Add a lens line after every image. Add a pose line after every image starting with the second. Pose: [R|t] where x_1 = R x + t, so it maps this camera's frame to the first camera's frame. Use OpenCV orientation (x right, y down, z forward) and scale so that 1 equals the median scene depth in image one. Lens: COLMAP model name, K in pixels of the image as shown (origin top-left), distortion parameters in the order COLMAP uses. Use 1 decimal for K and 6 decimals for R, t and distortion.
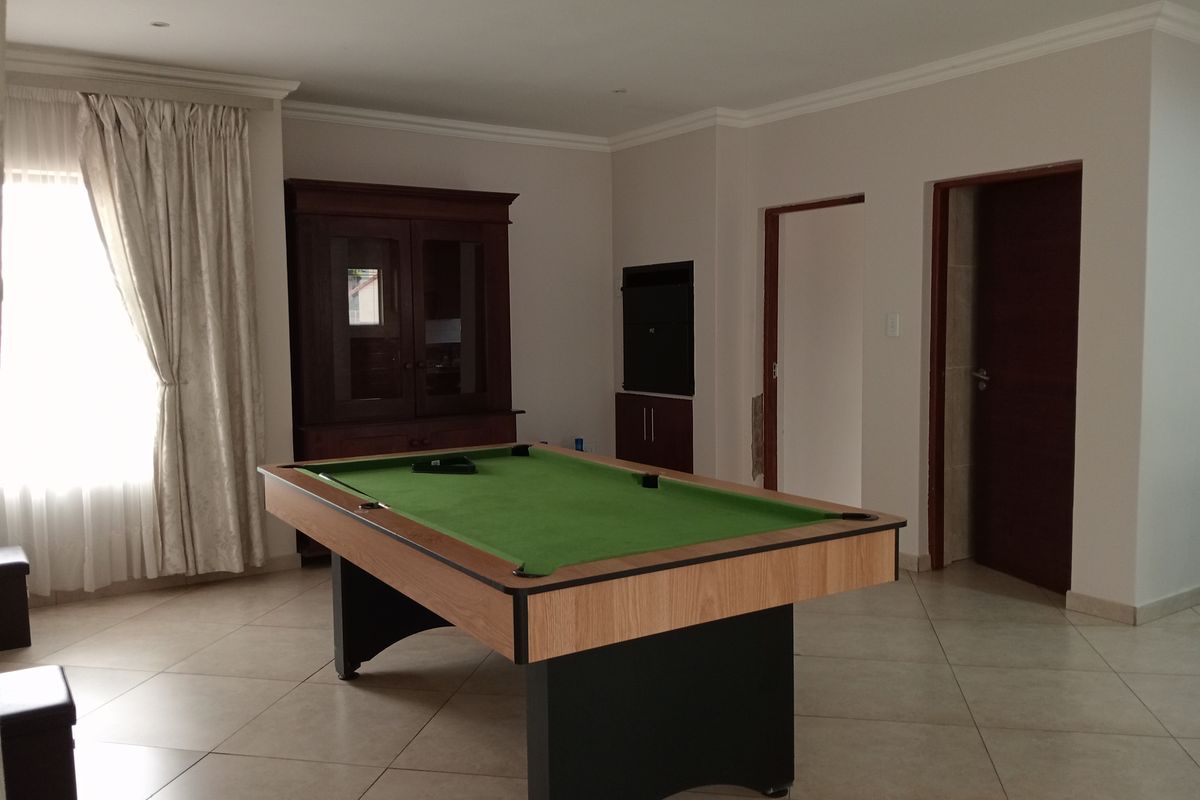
lens RADIAL K [[982.2, 0, 600.0], [0, 982.2, 400.0], [0, 0, 1]] dist [0.110640, -0.244146]
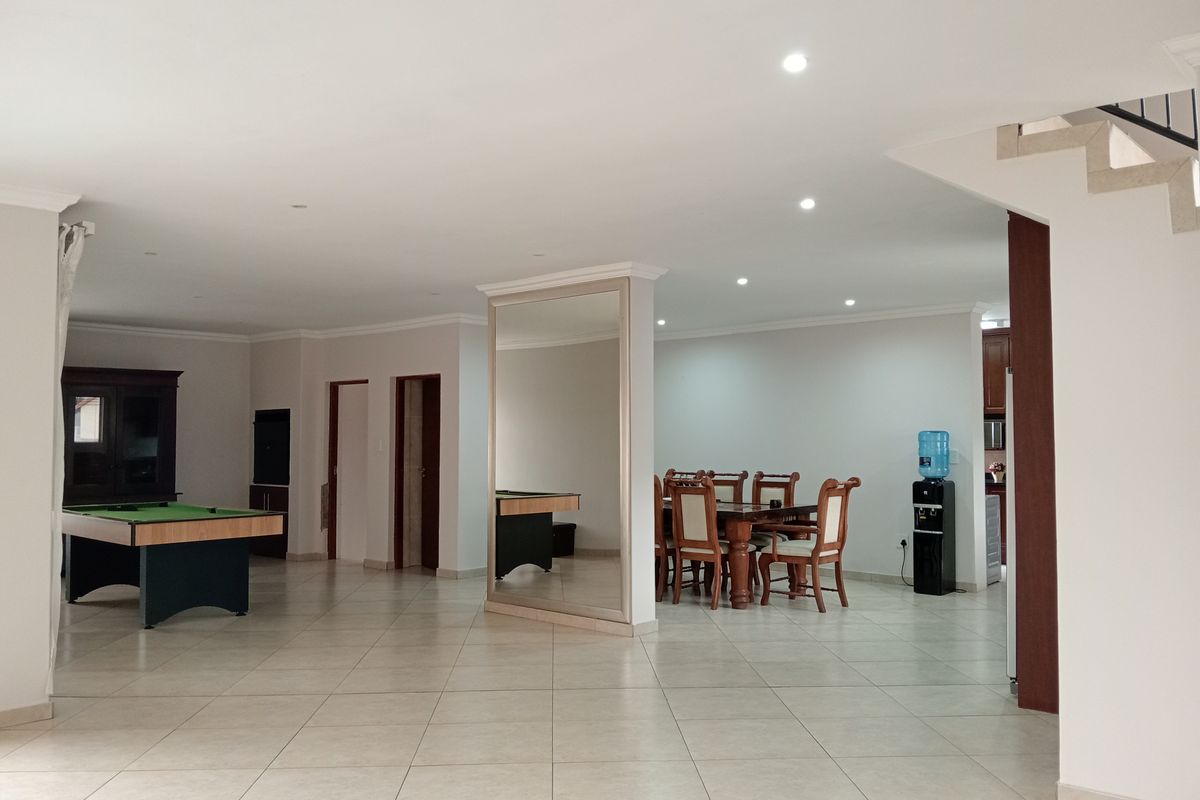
lens RADIAL K [[982.2, 0, 600.0], [0, 982.2, 400.0], [0, 0, 1]] dist [0.110640, -0.244146]
pose [[0.969976, 0.018813, 0.242471, 0.209626], [0.010500, 0.992834, -0.119038, 0.064392], [-0.242973, 0.118010, 0.962828, -0.893680]]
